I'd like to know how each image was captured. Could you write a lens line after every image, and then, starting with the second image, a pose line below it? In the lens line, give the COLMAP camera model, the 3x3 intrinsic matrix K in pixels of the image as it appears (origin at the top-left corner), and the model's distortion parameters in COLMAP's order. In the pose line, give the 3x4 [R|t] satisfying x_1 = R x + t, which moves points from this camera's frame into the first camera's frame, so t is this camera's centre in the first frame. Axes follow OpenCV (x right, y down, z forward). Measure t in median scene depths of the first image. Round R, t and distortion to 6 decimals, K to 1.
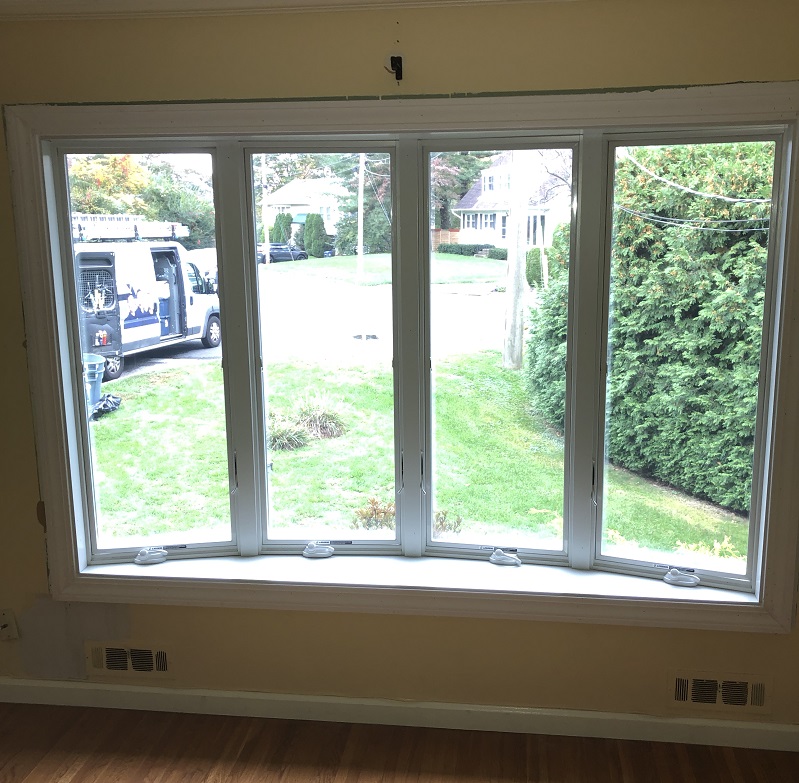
lens RADIAL K [[873.5, 0, 440.3], [0, 873.5, 390.3], [0, 0, 1]] dist [0.165781, -0.493715]
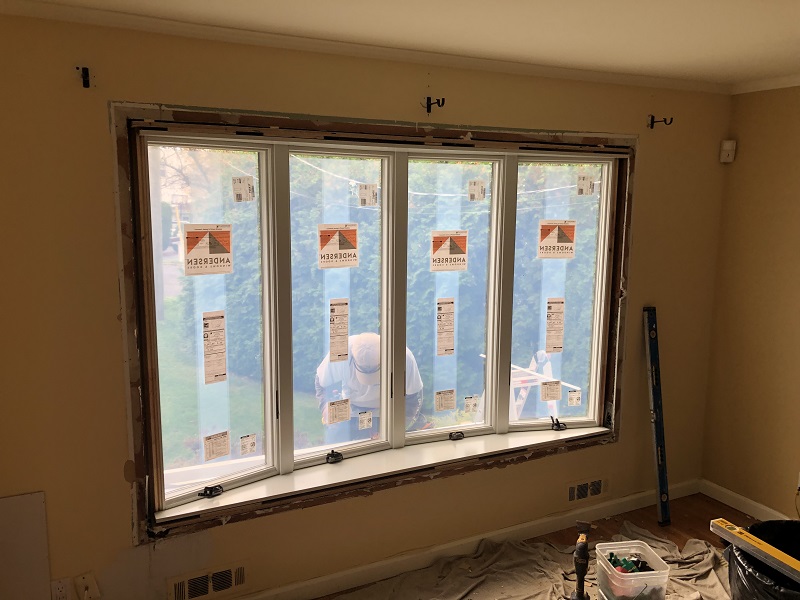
lens RADIAL K [[656.1, 0, 400.0], [0, 656.1, 300.0], [0, 0, 1]] dist [0.002296, 0.000737]
pose [[0.828558, -0.066409, 0.555951, -0.097026], [0.091344, 0.995671, -0.017200, -0.004367], [-0.552402, 0.065034, 0.831037, 0.020734]]
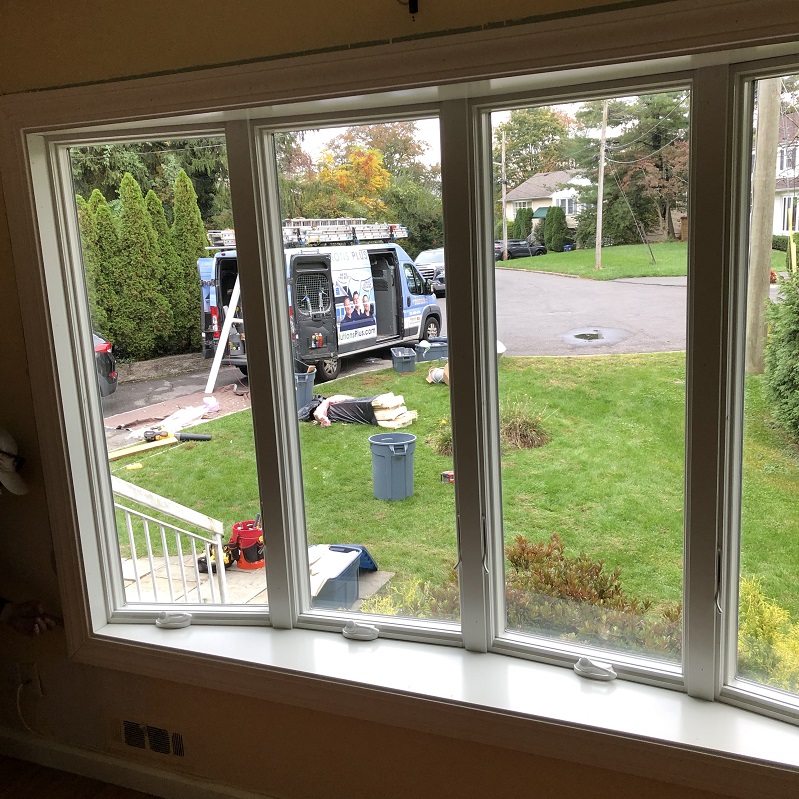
lens RADIAL K [[889.5, 0, 399.7], [0, 889.5, 408.4], [0, 0, 1]] dist [0.143042, -0.447926]
pose [[0.952487, 0.023013, -0.303710, 0.022925], [-0.016277, 0.999563, 0.024694, -0.006674], [0.304145, -0.018577, 0.952444, 0.040350]]
